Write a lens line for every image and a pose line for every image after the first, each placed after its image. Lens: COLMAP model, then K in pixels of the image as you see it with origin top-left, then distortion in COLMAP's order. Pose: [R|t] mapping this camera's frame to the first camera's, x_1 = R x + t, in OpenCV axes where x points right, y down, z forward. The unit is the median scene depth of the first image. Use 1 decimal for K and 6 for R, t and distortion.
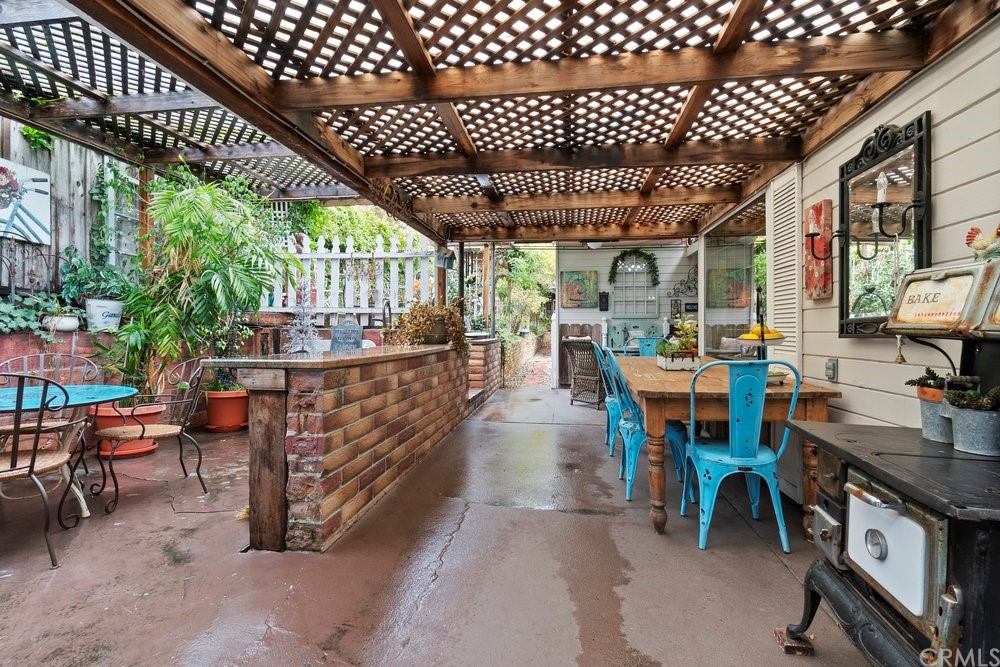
lens RADIAL K [[481.7, 0, 497.8], [0, 481.7, 329.4], [0, 0, 1]] dist [0.001476, 0.000025]
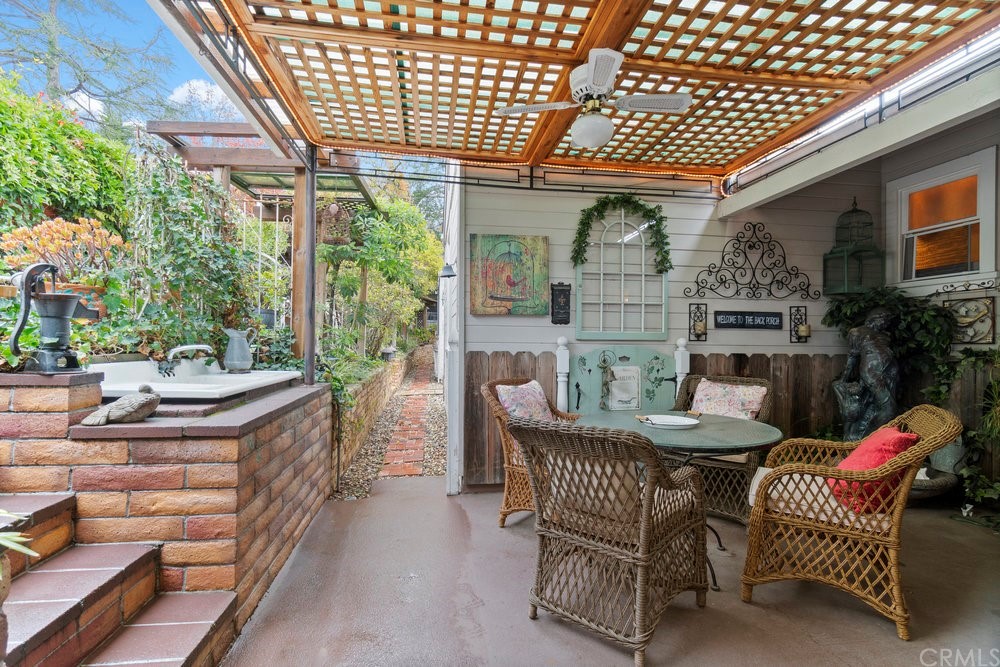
lens RADIAL K [[481.7, 0, 494.7], [0, 481.7, 335.4], [0, 0, 1]] dist [0.001476, 0.000025]
pose [[0.963997, 0.008984, 0.265762, 0.034611], [-0.006934, 0.999939, -0.008653, -0.022771], [-0.265823, 0.006499, 0.964000, 0.569174]]
